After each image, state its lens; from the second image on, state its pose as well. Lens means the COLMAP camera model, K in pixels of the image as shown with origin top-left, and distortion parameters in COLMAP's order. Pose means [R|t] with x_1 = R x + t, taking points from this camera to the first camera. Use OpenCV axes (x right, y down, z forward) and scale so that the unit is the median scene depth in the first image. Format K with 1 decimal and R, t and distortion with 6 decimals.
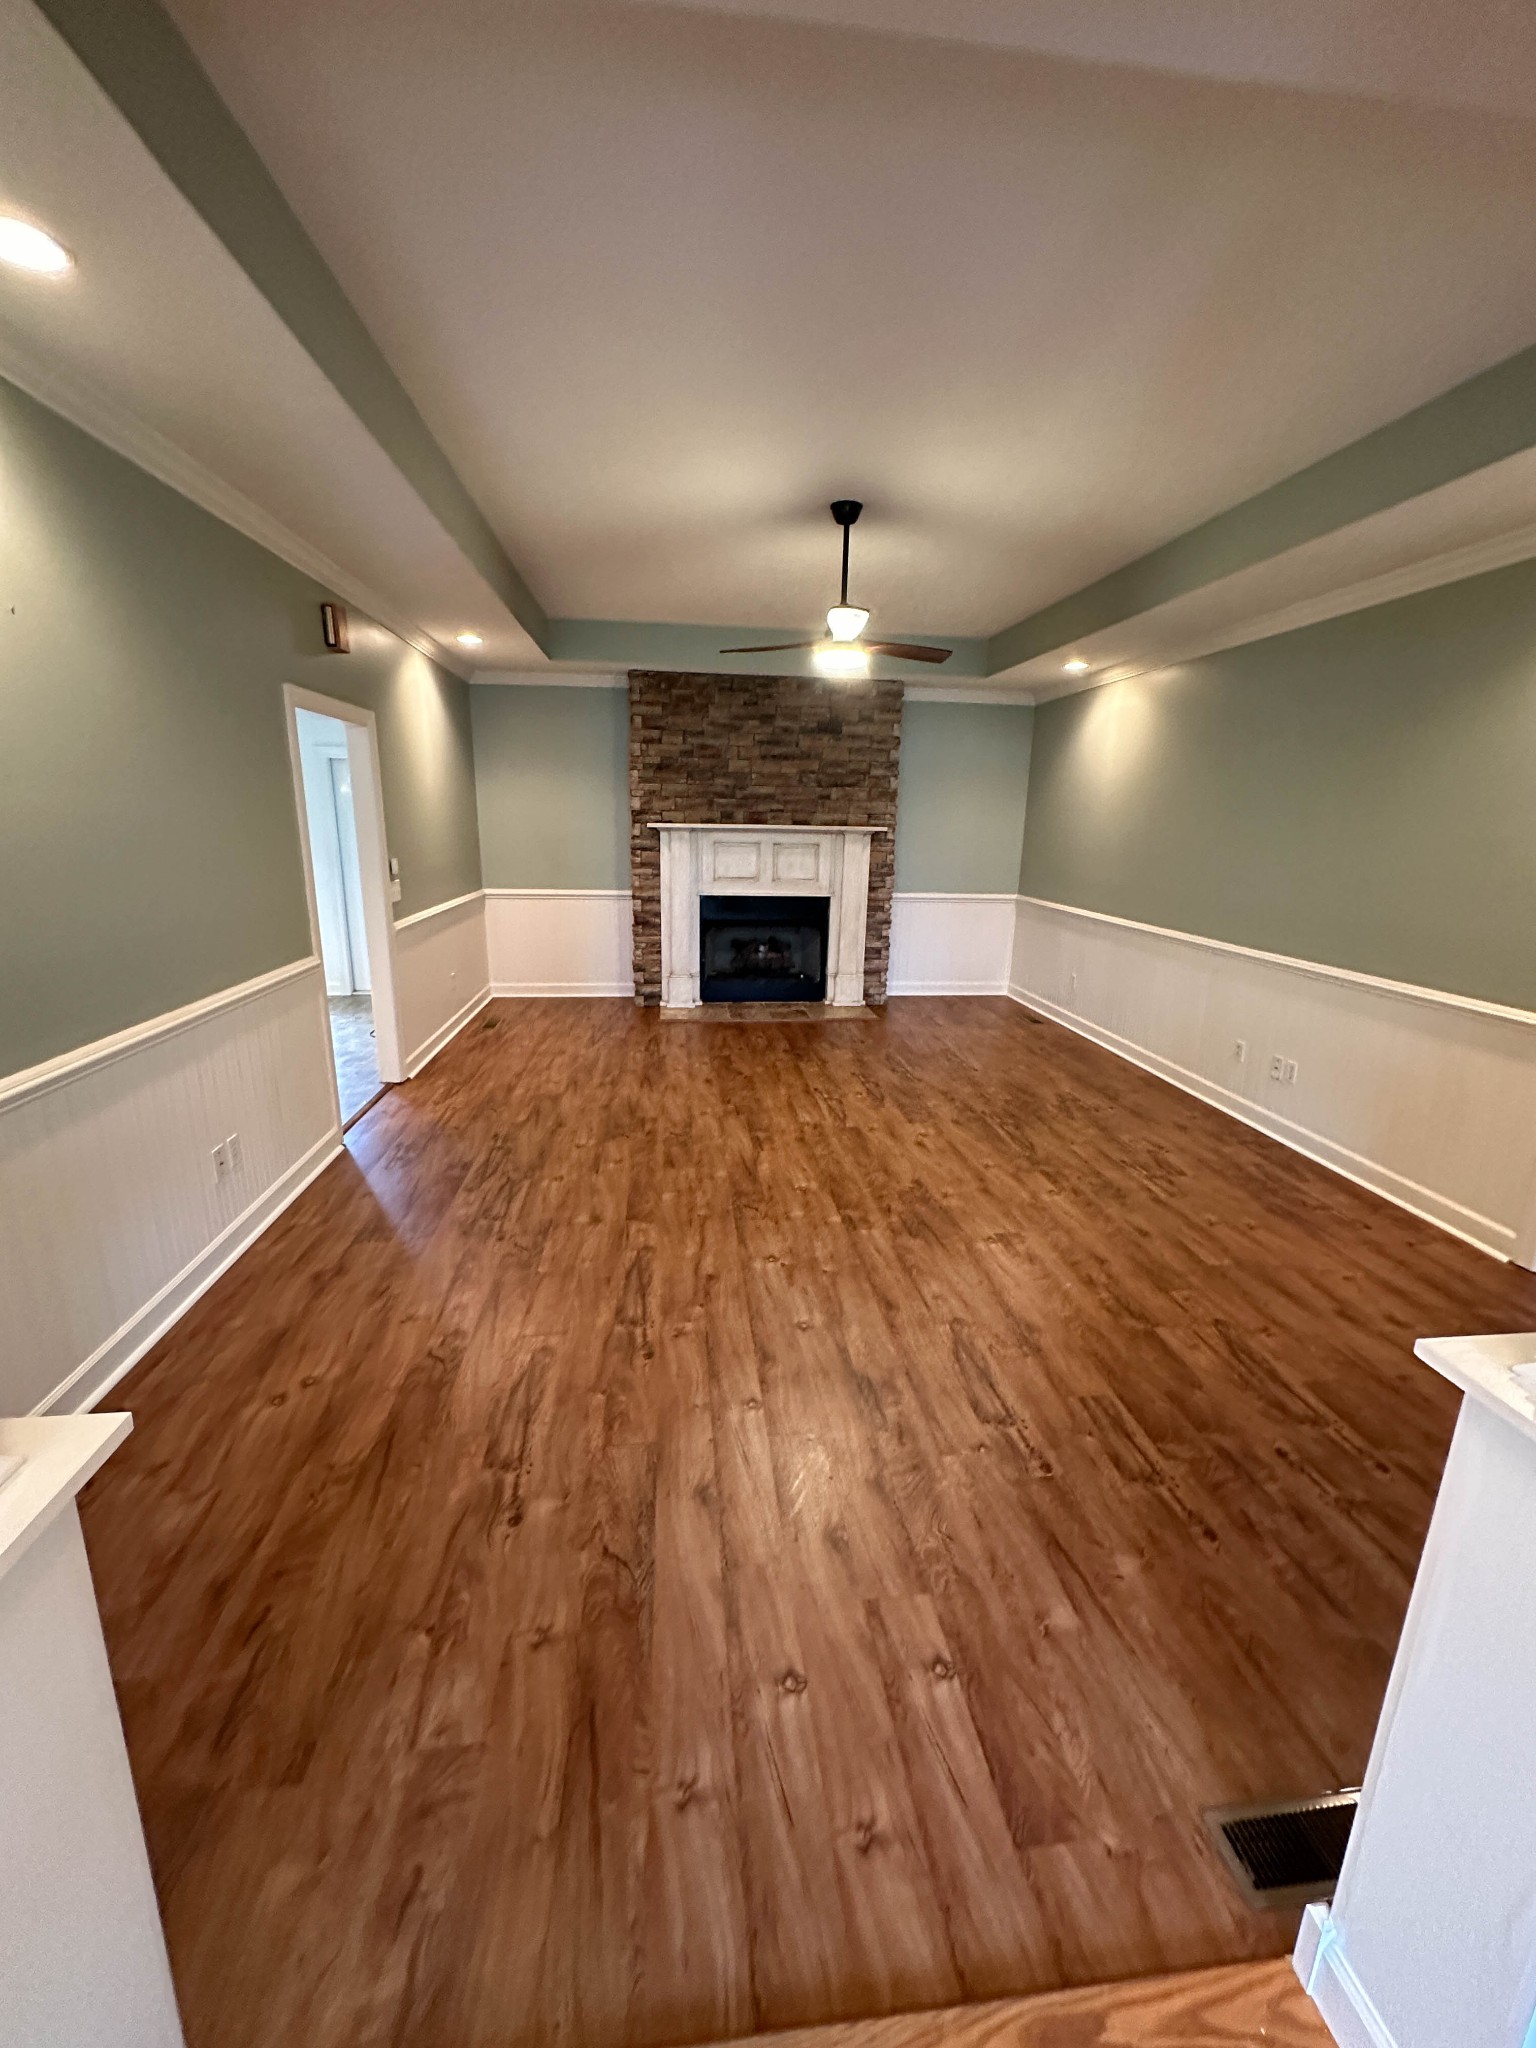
lens RADIAL K [[816.4, 0, 758.2], [0, 816.4, 1022.9], [0, 0, 1]] dist [-0.001387, 0.000001]
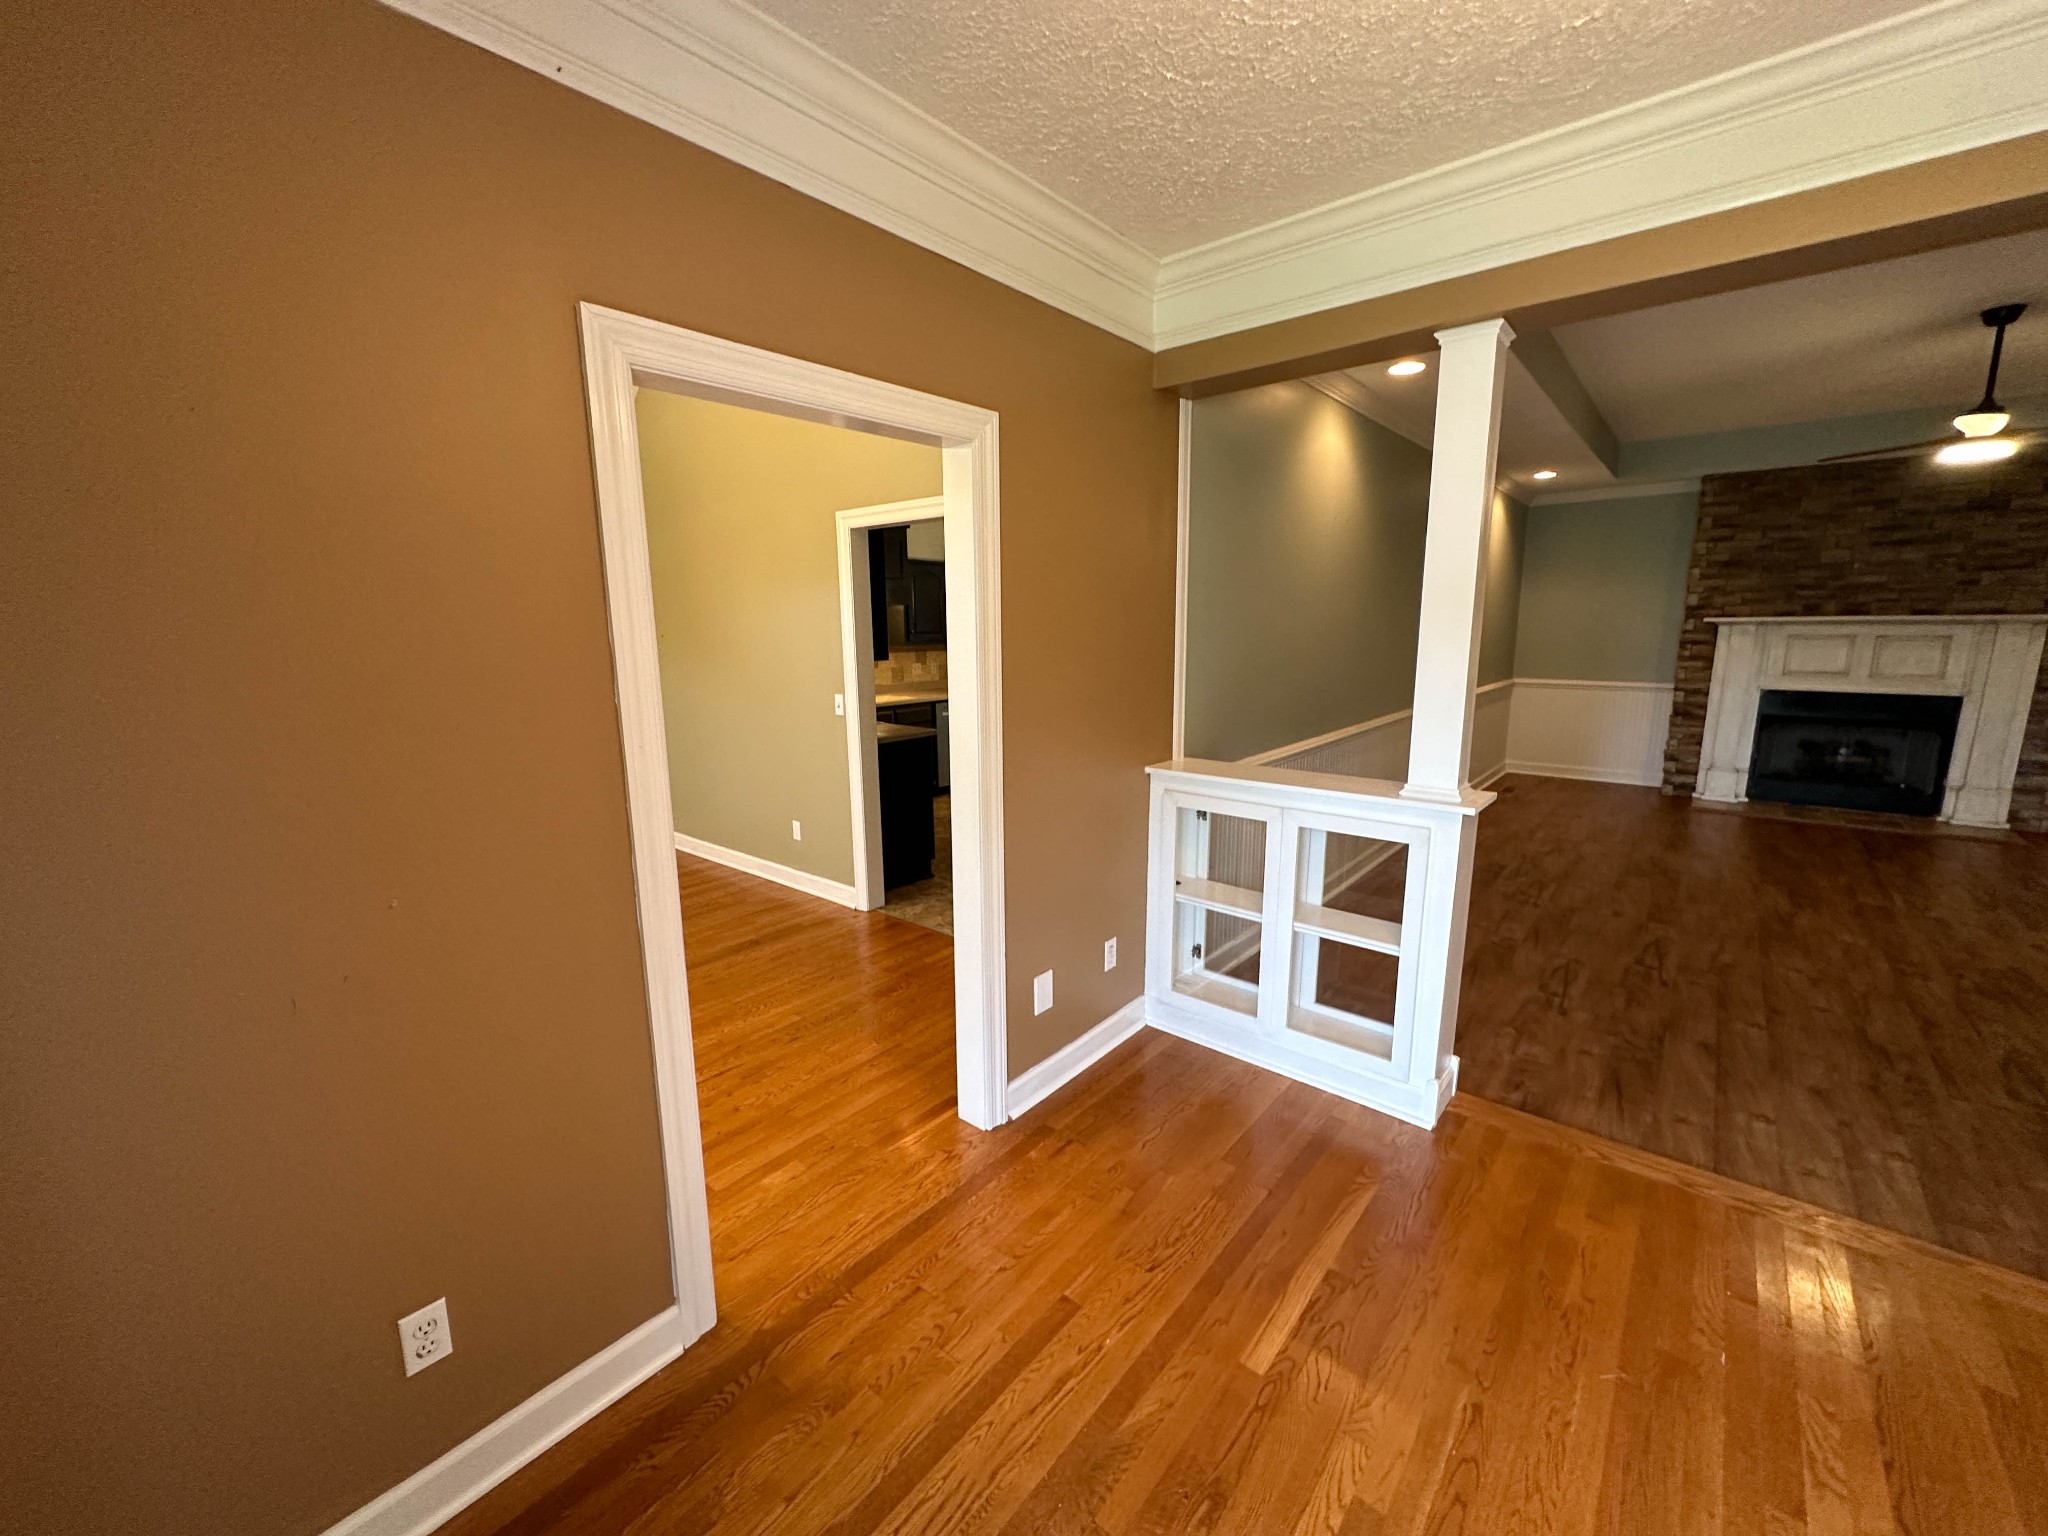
lens RADIAL K [[816.4, 0, 1025.1], [0, 816.4, 772.3], [0, 0, 1]] dist [-0.001387, 0.000001]
pose [[0.692896, 0.105123, -0.713333, 0.026279], [-0.154123, 0.988043, -0.004101, 0.086788], [0.704373, 0.112783, 0.700813, -0.313148]]
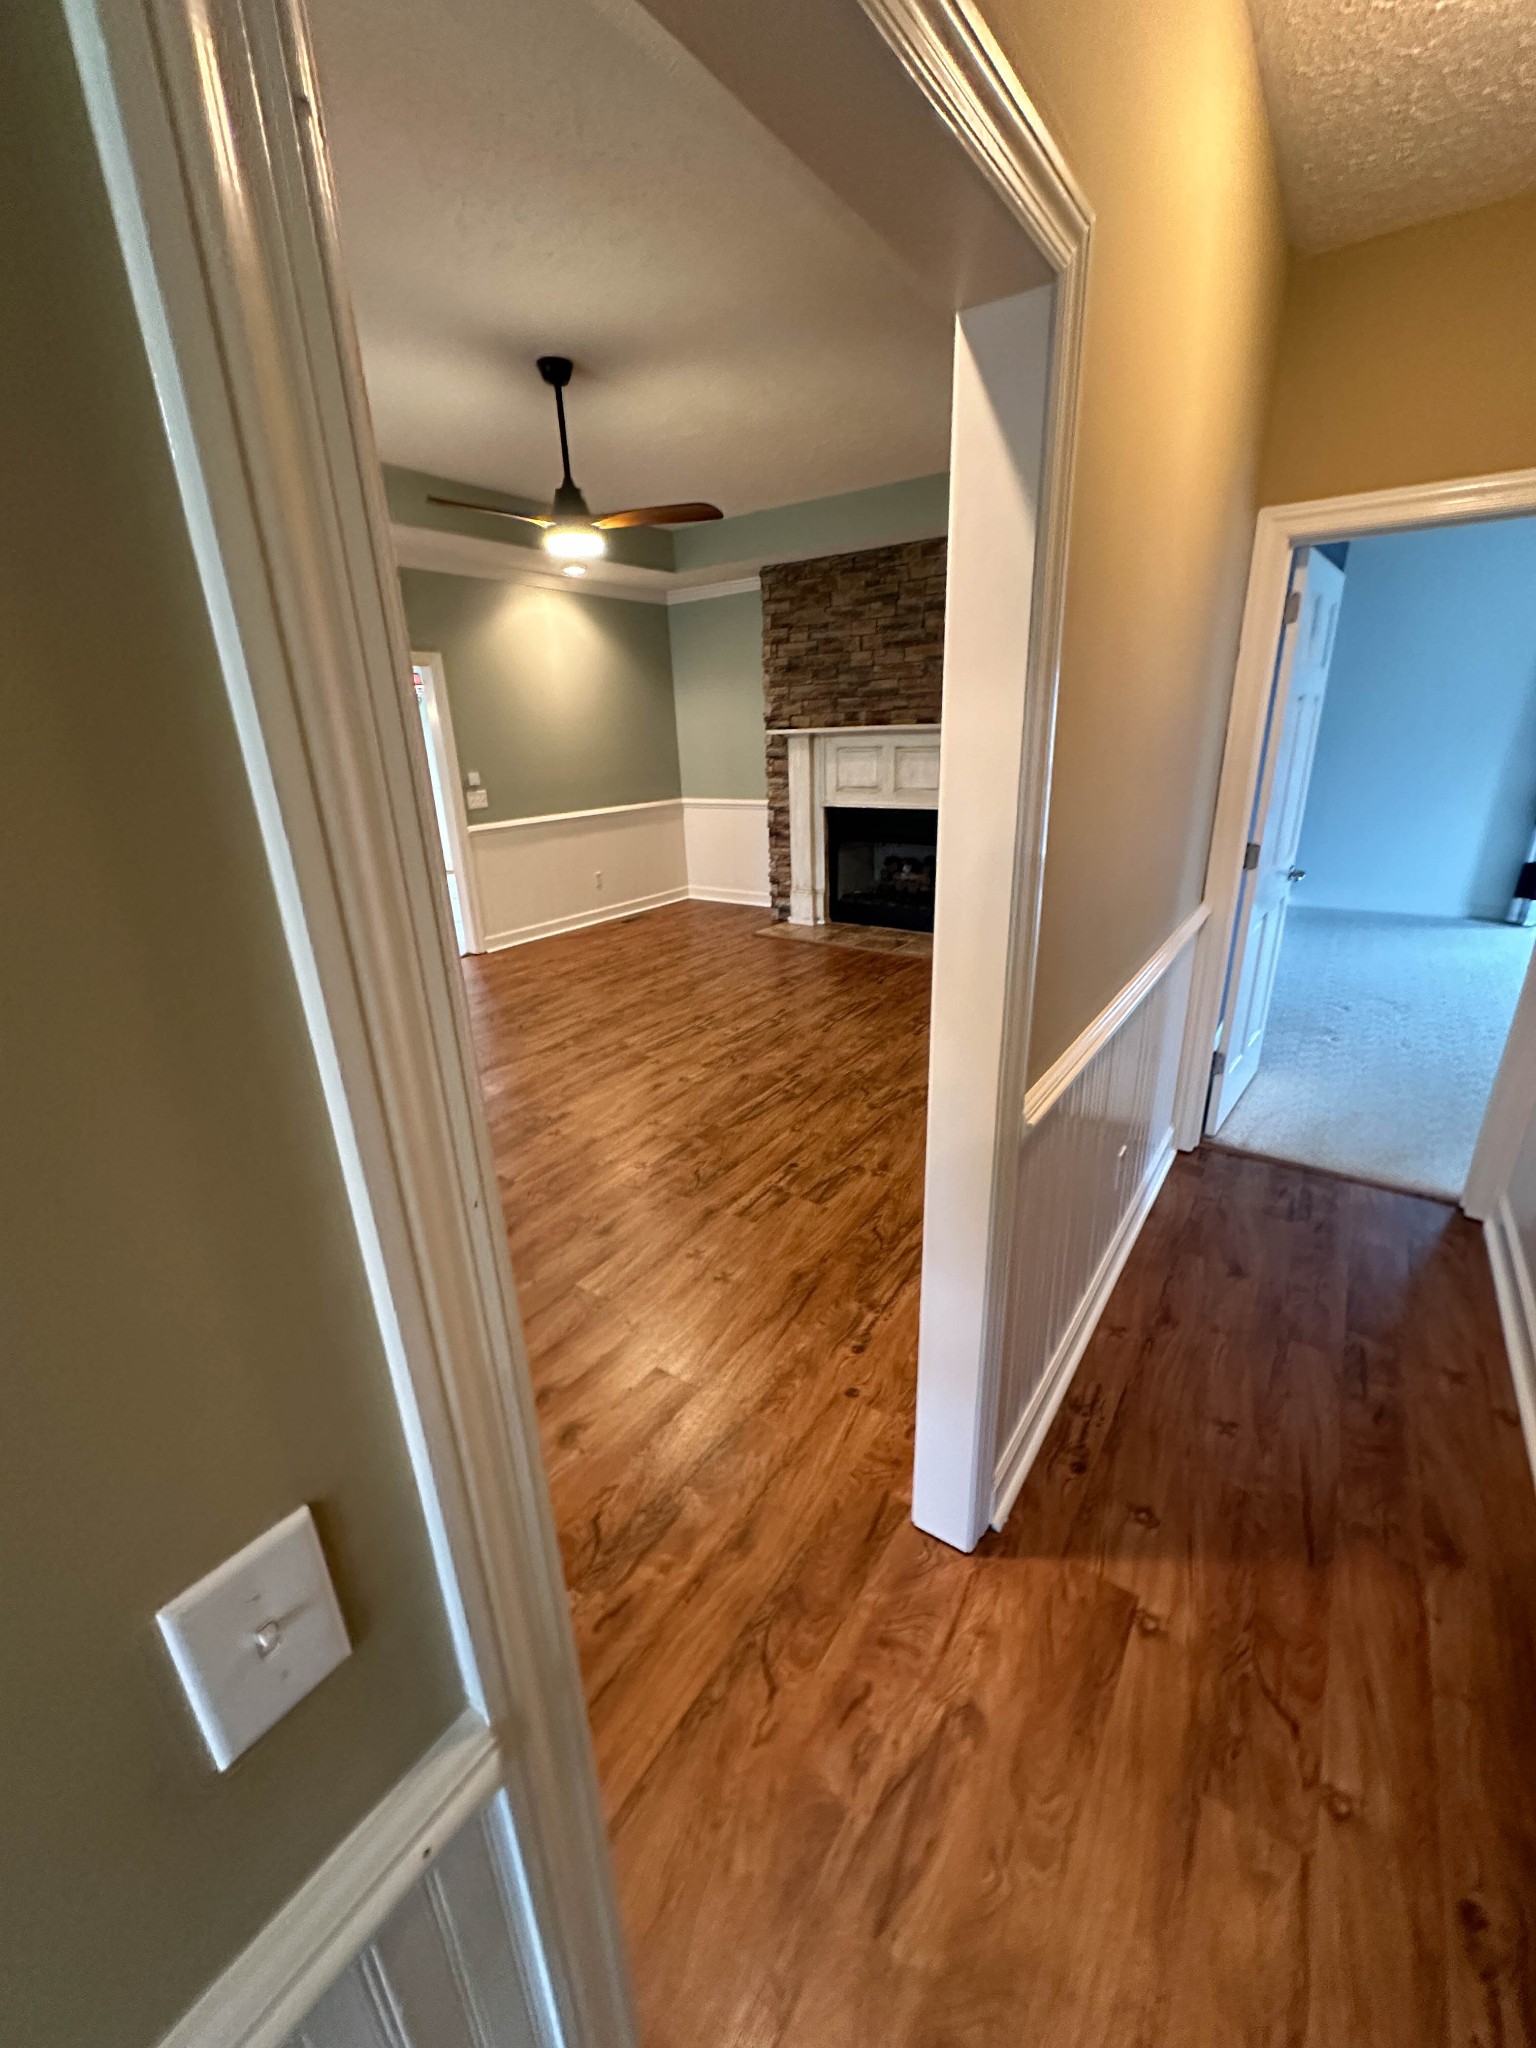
lens RADIAL K [[816.4, 0, 772.2], [0, 816.4, 1023.0], [0, 0, 1]] dist [-0.001387, 0.000001]
pose [[0.748260, 0.182449, -0.637824, 0.558822], [-0.113753, 0.982485, 0.147591, -0.045717], [0.653581, -0.037882, 0.755908, 0.254465]]
